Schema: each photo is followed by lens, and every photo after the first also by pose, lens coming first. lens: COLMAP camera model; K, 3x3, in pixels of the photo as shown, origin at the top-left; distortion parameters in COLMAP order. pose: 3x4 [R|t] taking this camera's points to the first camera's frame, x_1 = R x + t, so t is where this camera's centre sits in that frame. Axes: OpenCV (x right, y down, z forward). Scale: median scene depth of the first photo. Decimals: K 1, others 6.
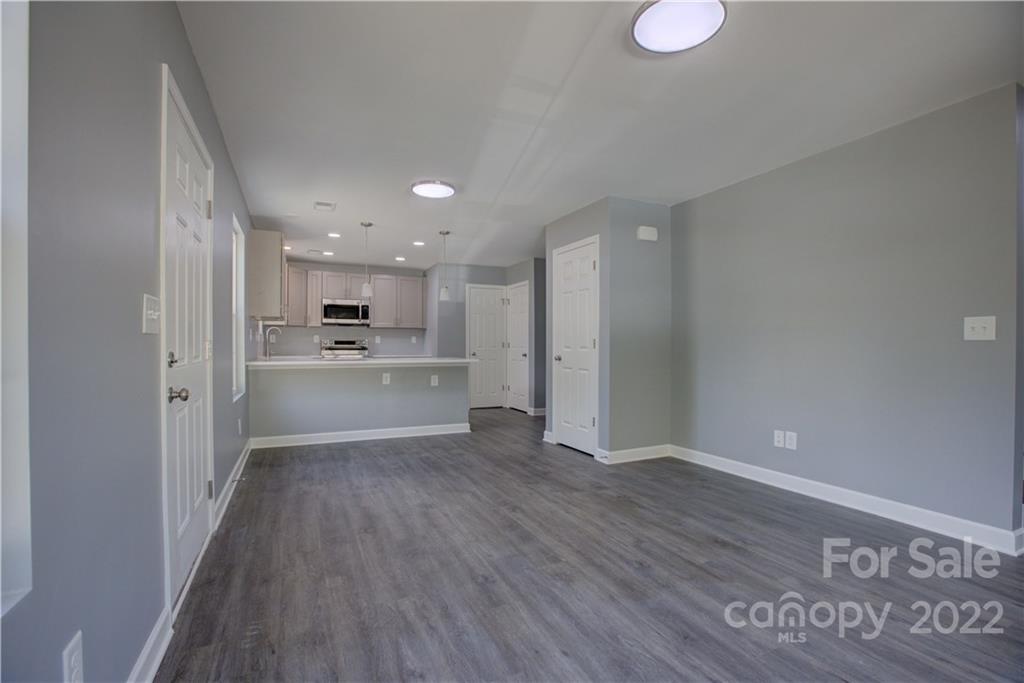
lens RADIAL K [[466.1, 0, 510.9], [0, 466.1, 350.2], [0, 0, 1]] dist [-0.040995, 0.008114]
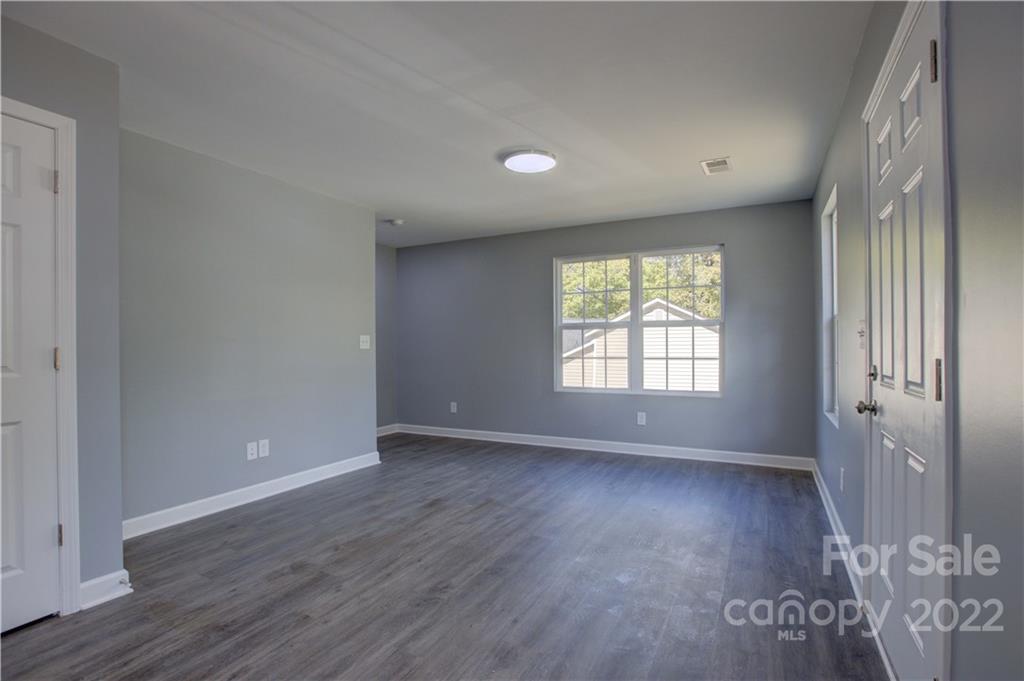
lens RADIAL K [[496.3, 0, 518.2], [0, 496.3, 345.0], [0, 0, 1]] dist [-0.013661, 0.001550]
pose [[-0.611417, -0.002222, 0.791306, -0.655970], [0.008693, 0.999917, 0.009524, -0.040559], [-0.791261, 0.012702, -0.611347, 1.336422]]
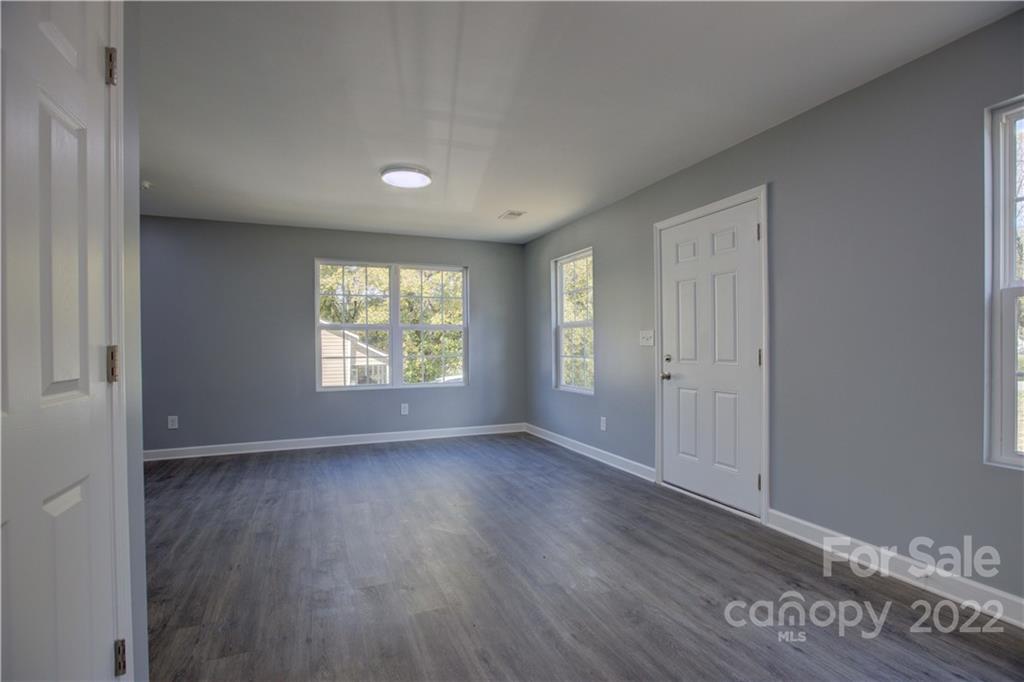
lens RADIAL K [[466.1, 0, 518.2], [0, 466.1, 348.9], [0, 0, 1]] dist [-0.040995, 0.008114]
pose [[-0.999718, 0.005228, 0.023147, -0.081004], [0.005626, 0.999837, 0.017155, -0.033847], [-0.023054, 0.017281, -0.999585, 1.775926]]
